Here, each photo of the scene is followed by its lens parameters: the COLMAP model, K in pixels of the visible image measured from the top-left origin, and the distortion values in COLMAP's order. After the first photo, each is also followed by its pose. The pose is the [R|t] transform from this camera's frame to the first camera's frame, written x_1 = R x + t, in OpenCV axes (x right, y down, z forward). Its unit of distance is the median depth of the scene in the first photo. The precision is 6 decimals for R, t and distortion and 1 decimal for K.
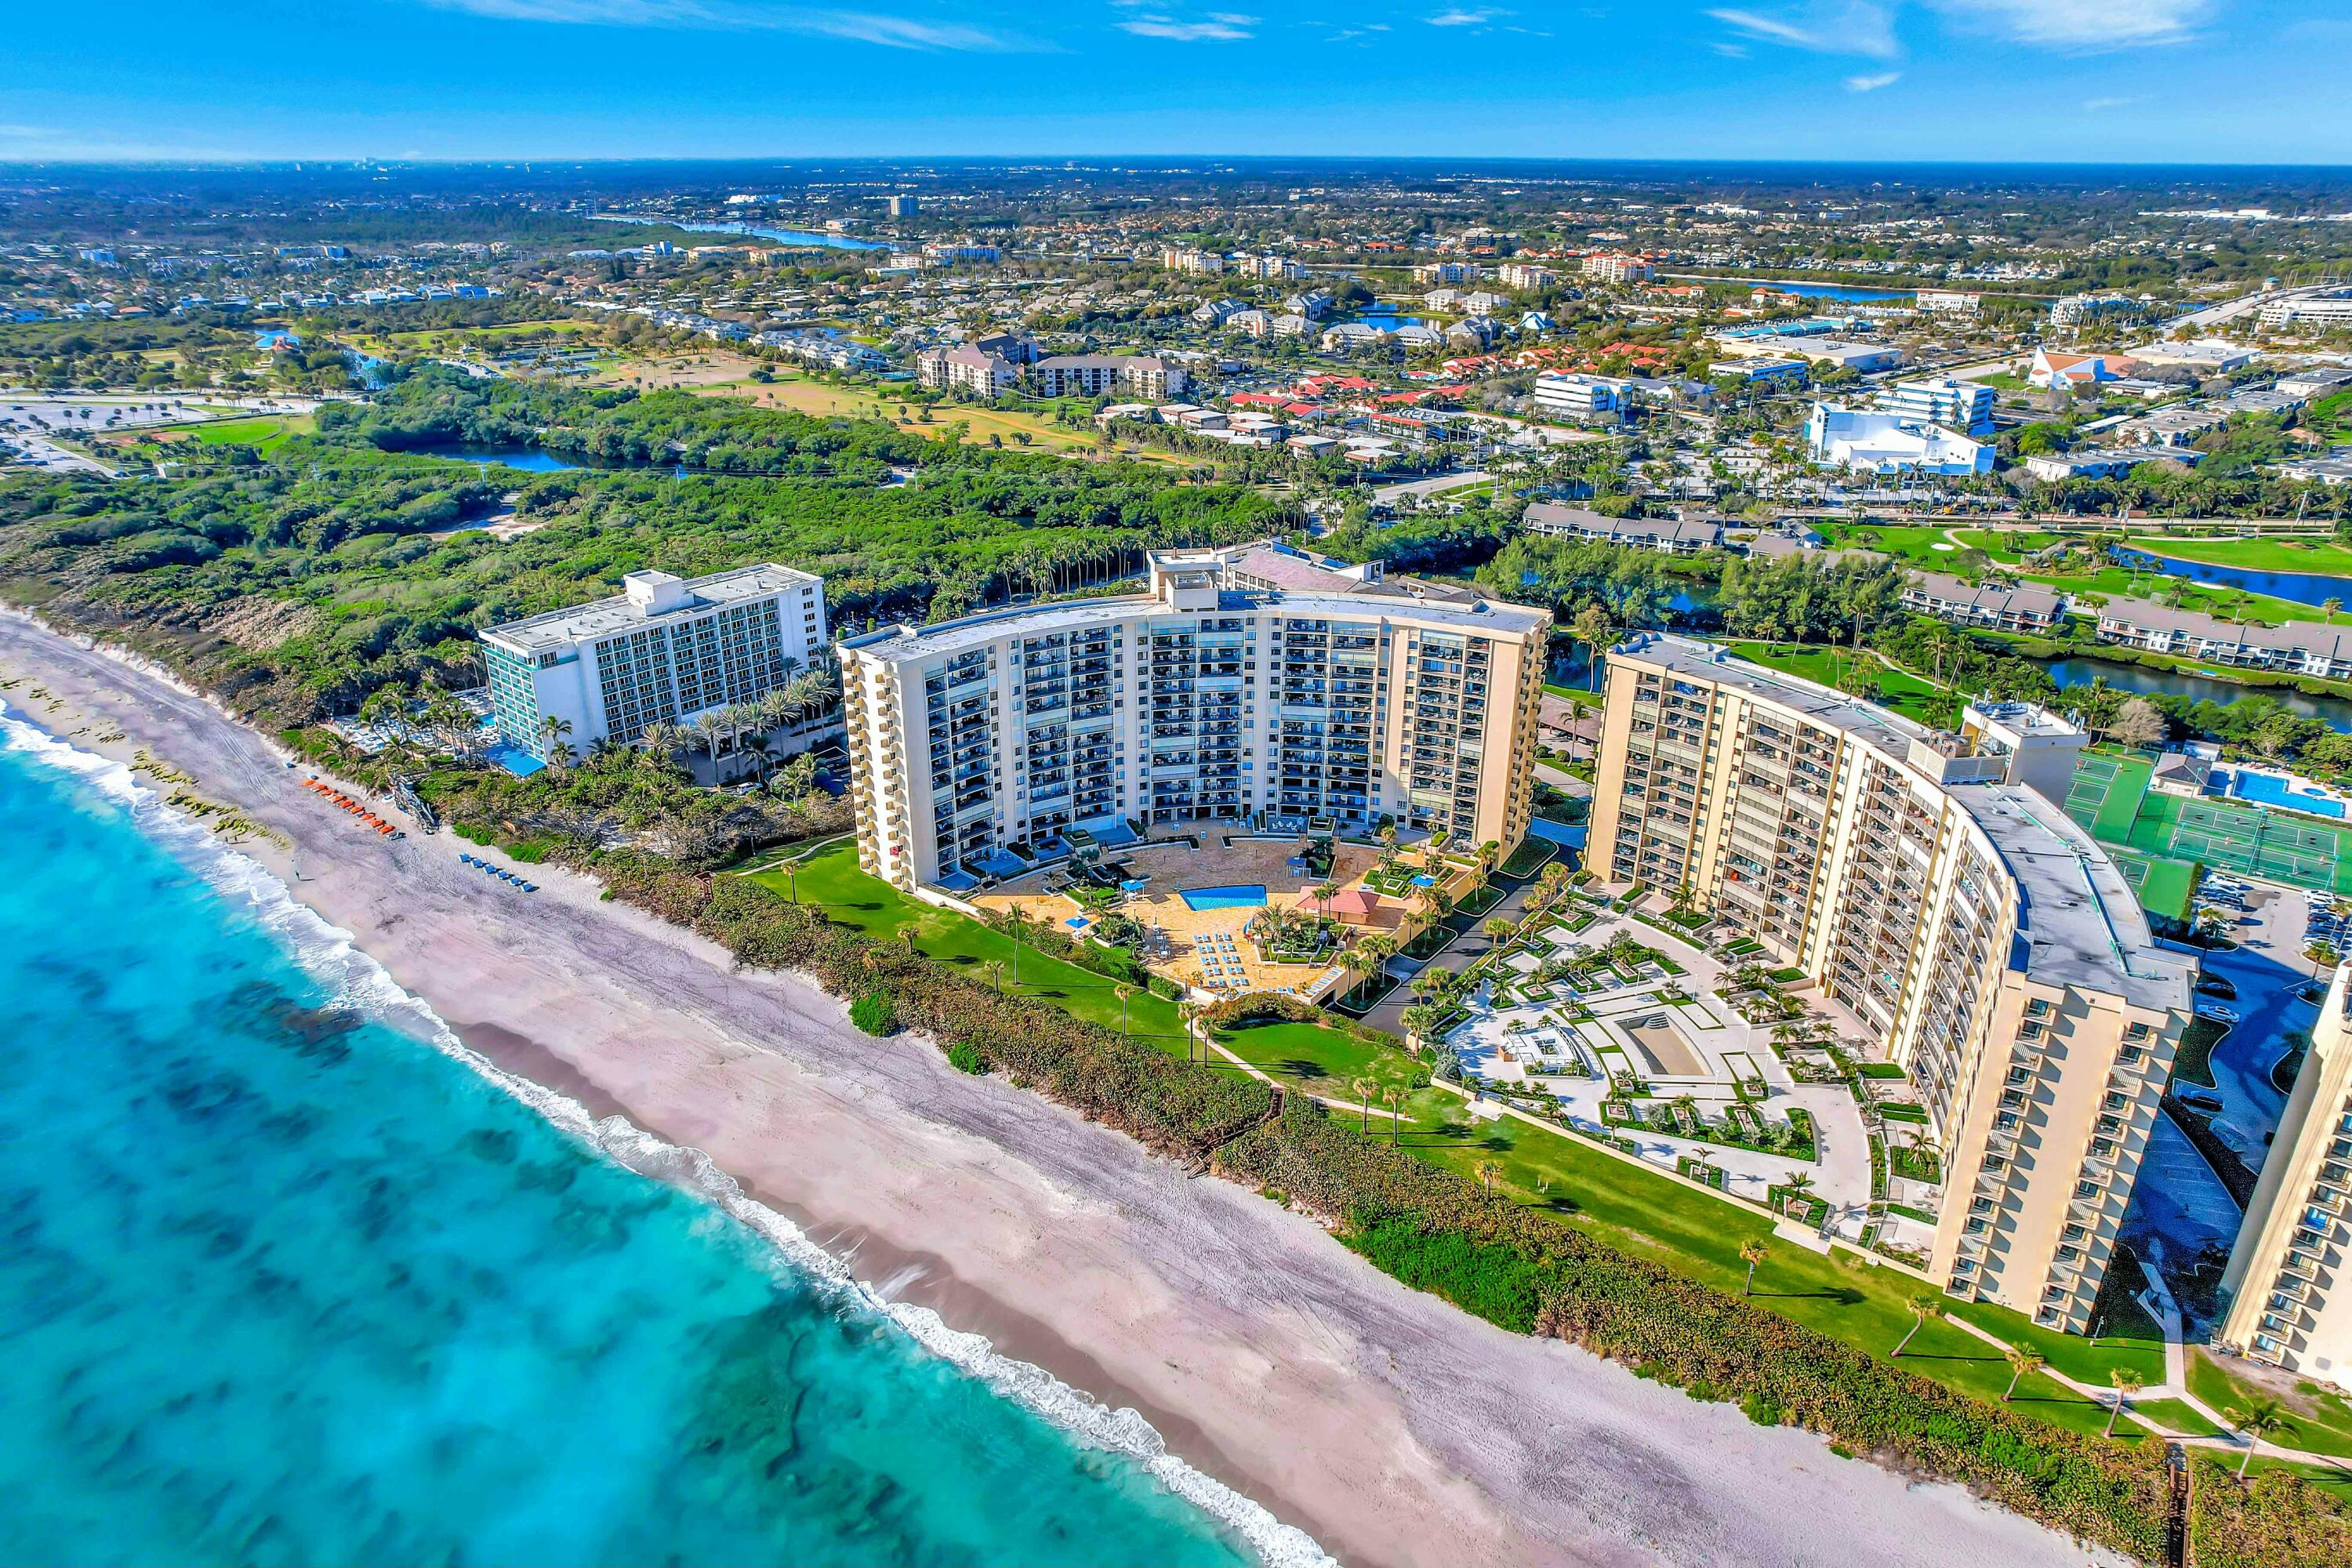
lens RADIAL K [[1597.9, 0, 1067.7], [0, 1597.9, 820.6], [0, 0, 1]] dist [-0.052909, 0.022641]
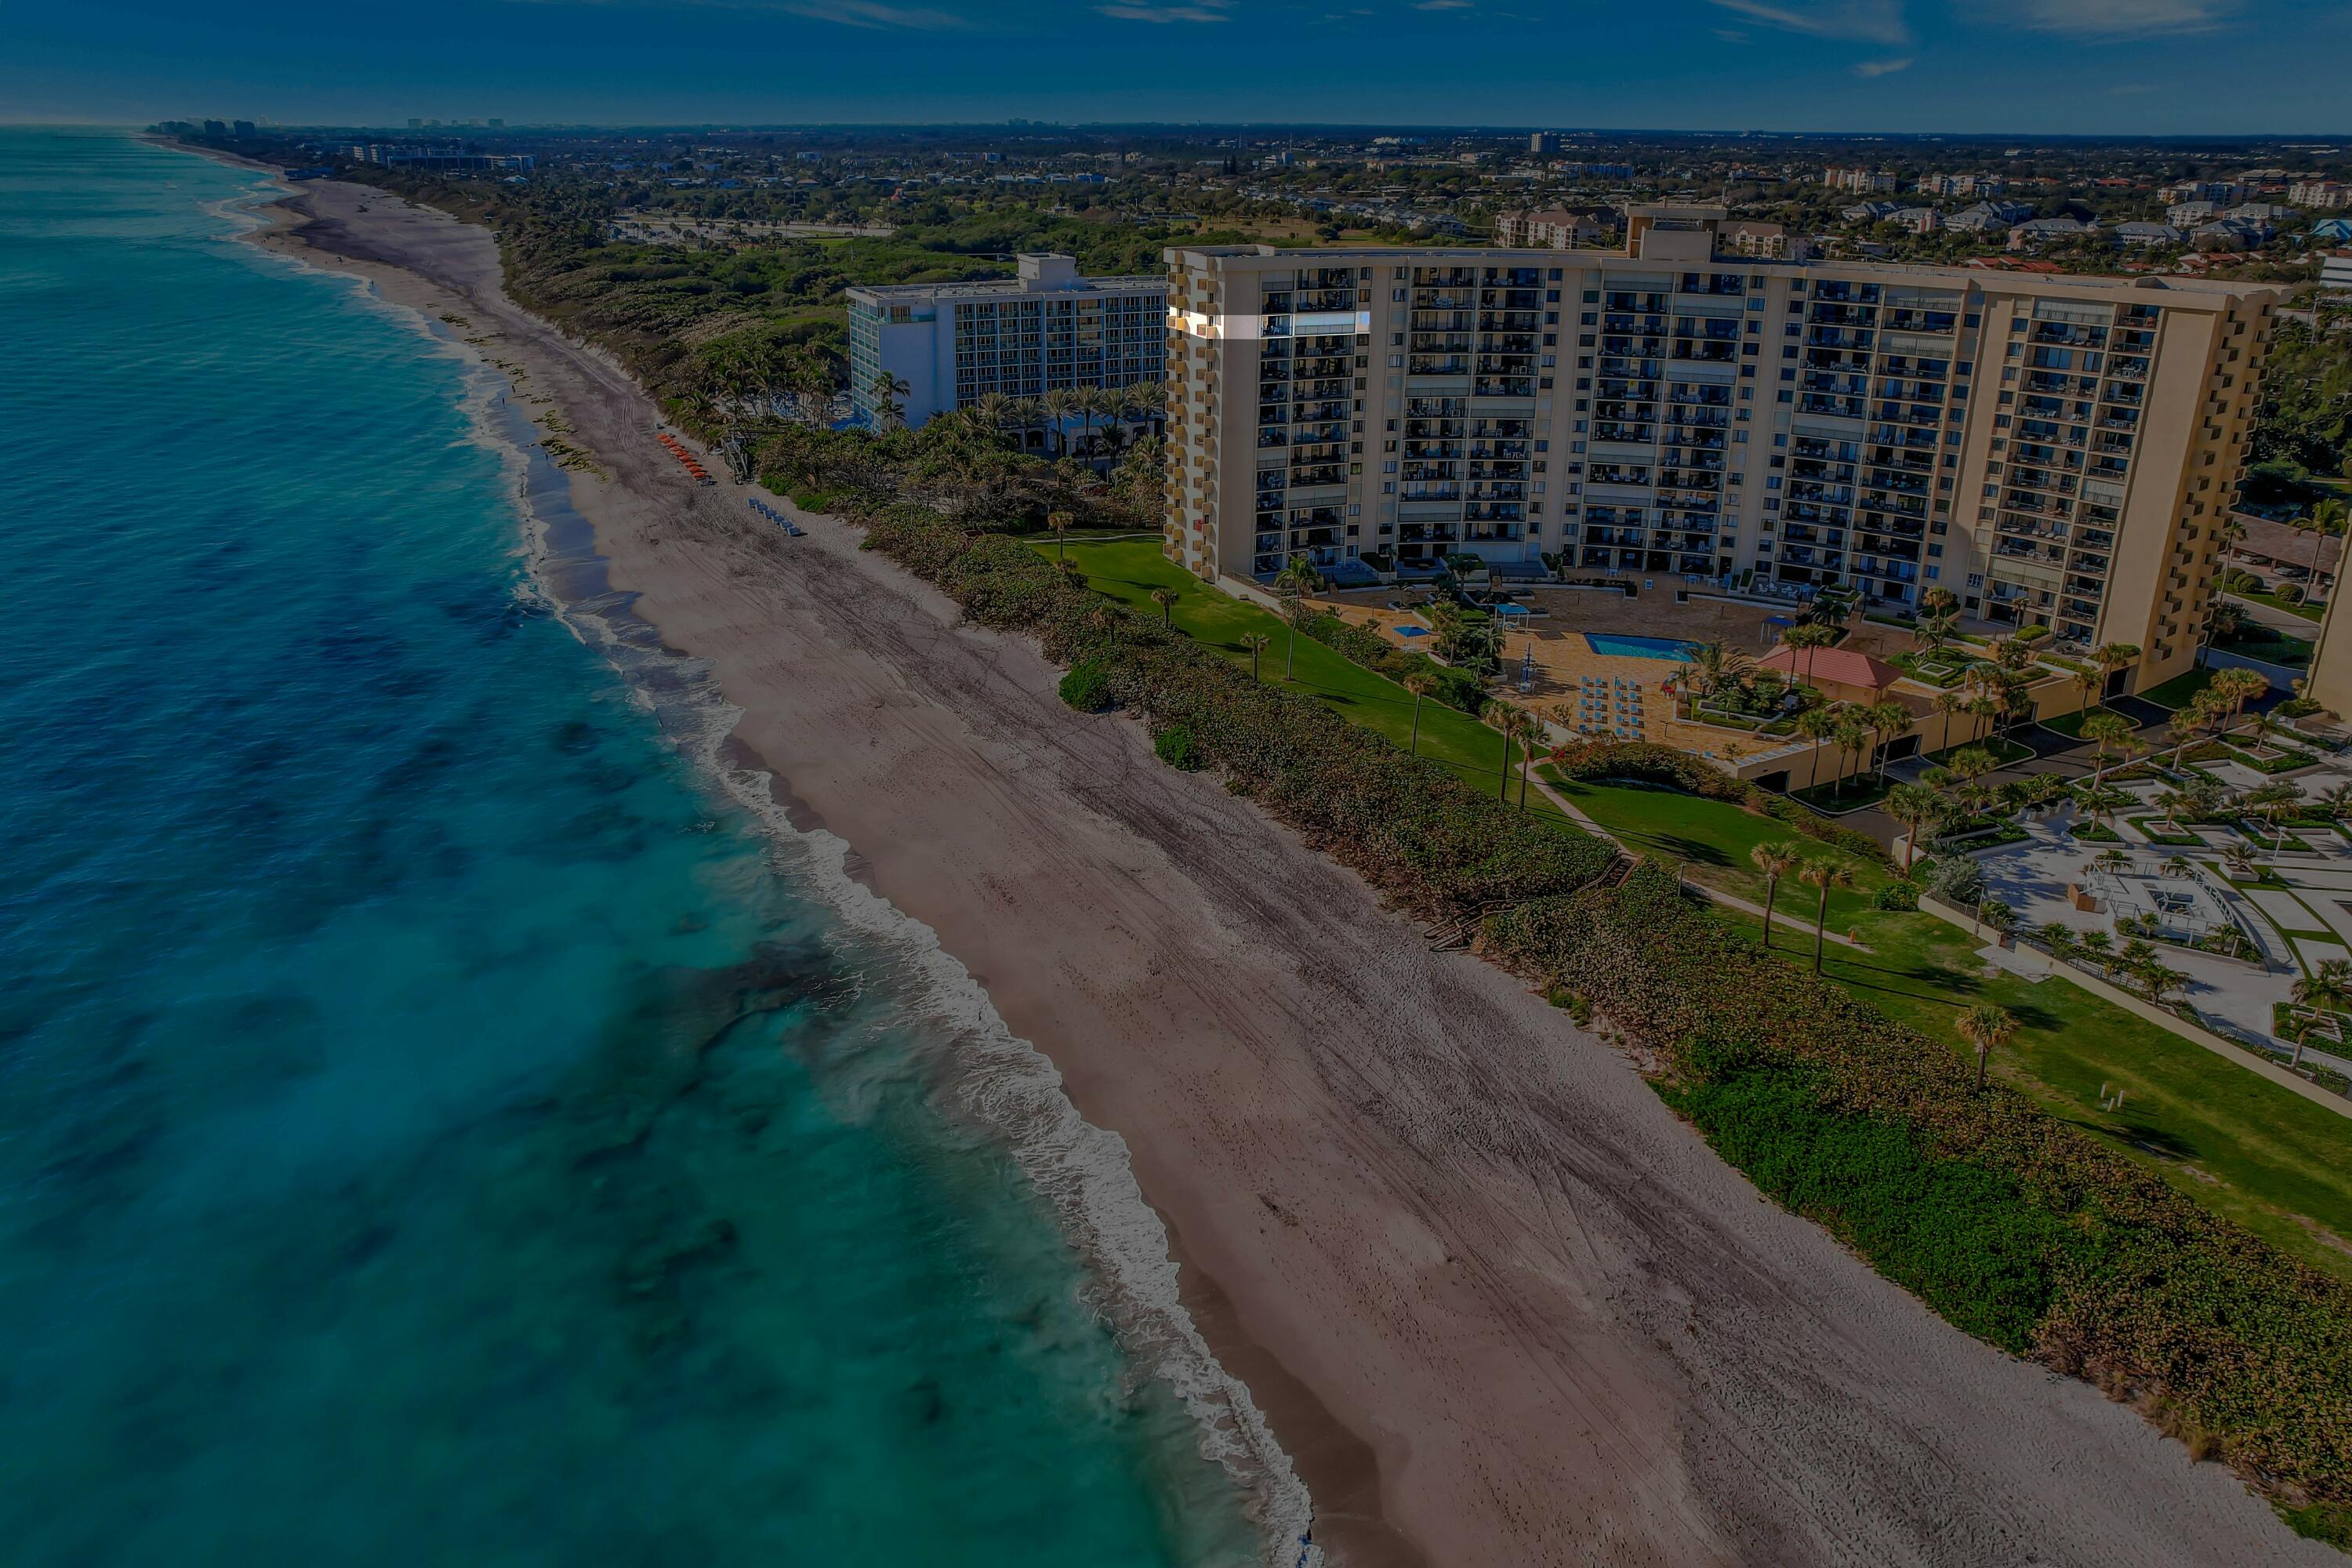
lens RADIAL K [[1597.9, 0, 990.6], [0, 1597.9, 555.3], [0, 0, 1]] dist [-0.052909, 0.022641]
pose [[0.903692, 0.135123, -0.406303, 0.107834], [-0.191131, 0.976418, -0.100387, 0.124098], [0.383156, 0.168376, 0.908207, 0.268572]]
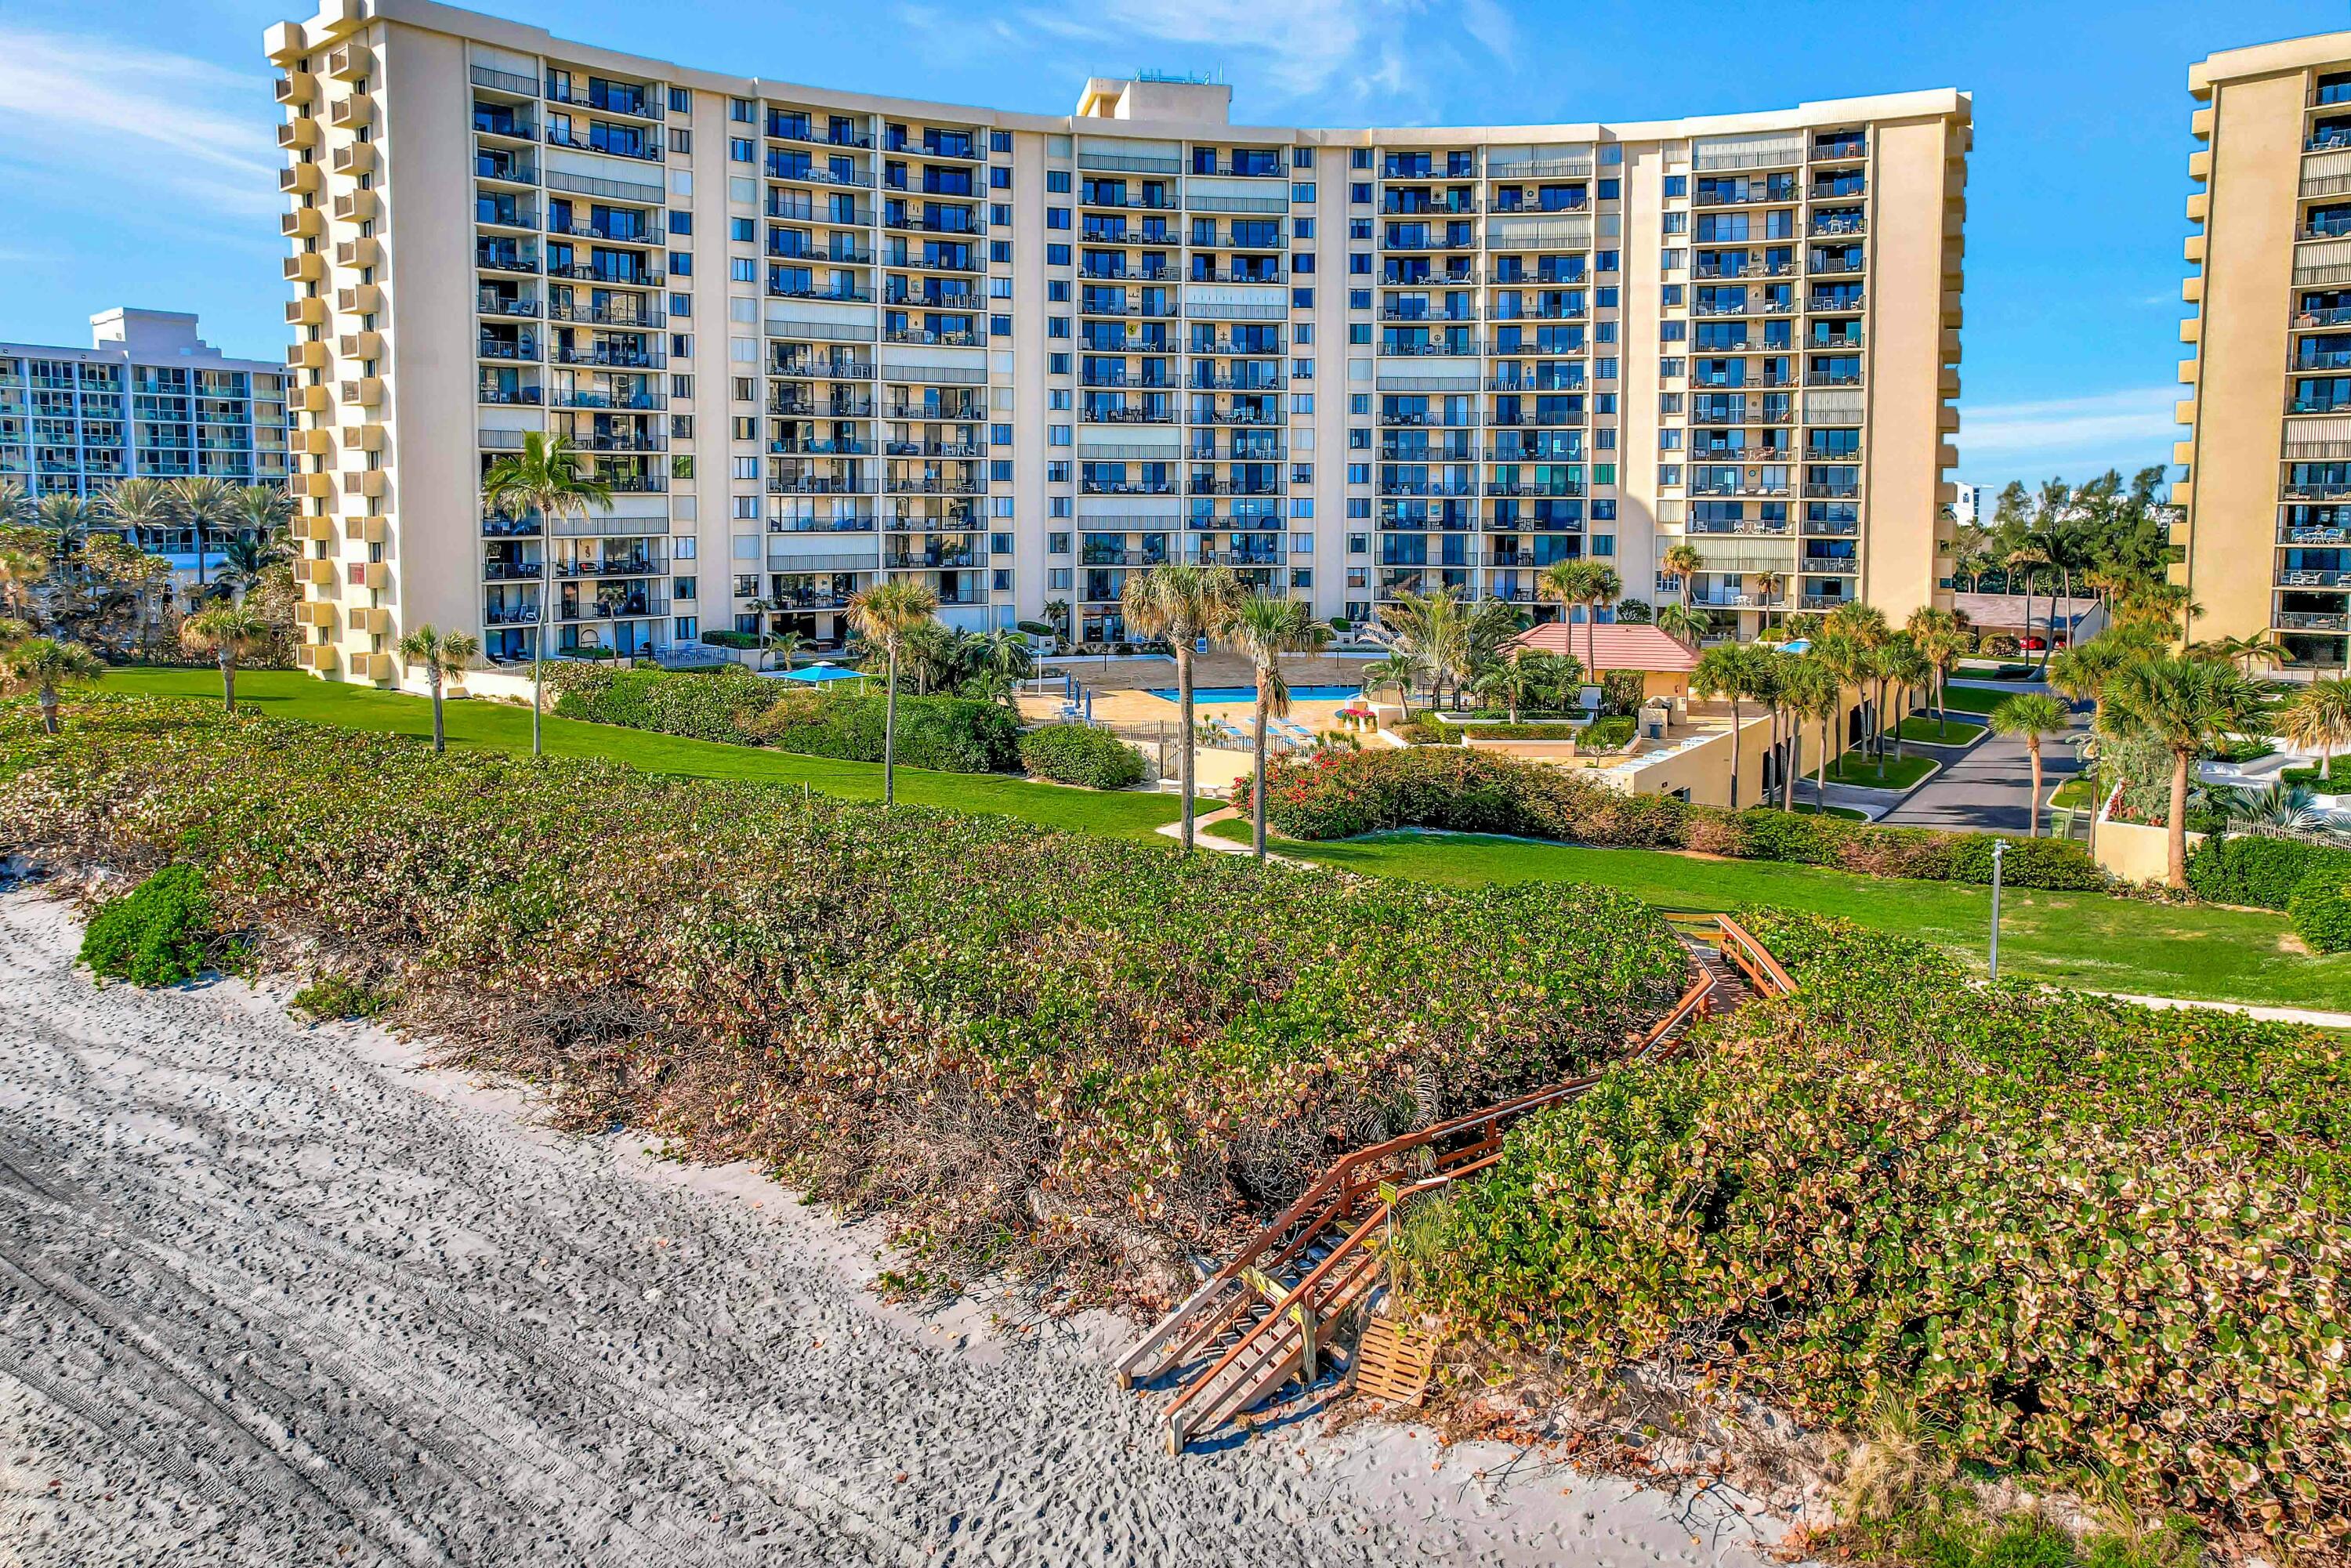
lens RADIAL K [[1597.1, 0, 1163.9], [0, 1597.1, 606.2], [0, 0, 1]] dist [-0.052909, 0.022641]
pose [[0.996963, 0.023560, 0.074229, 0.045792], [0.004591, 0.933702, -0.358021, 0.151010], [-0.077743, 0.357274, 0.930758, 0.634104]]
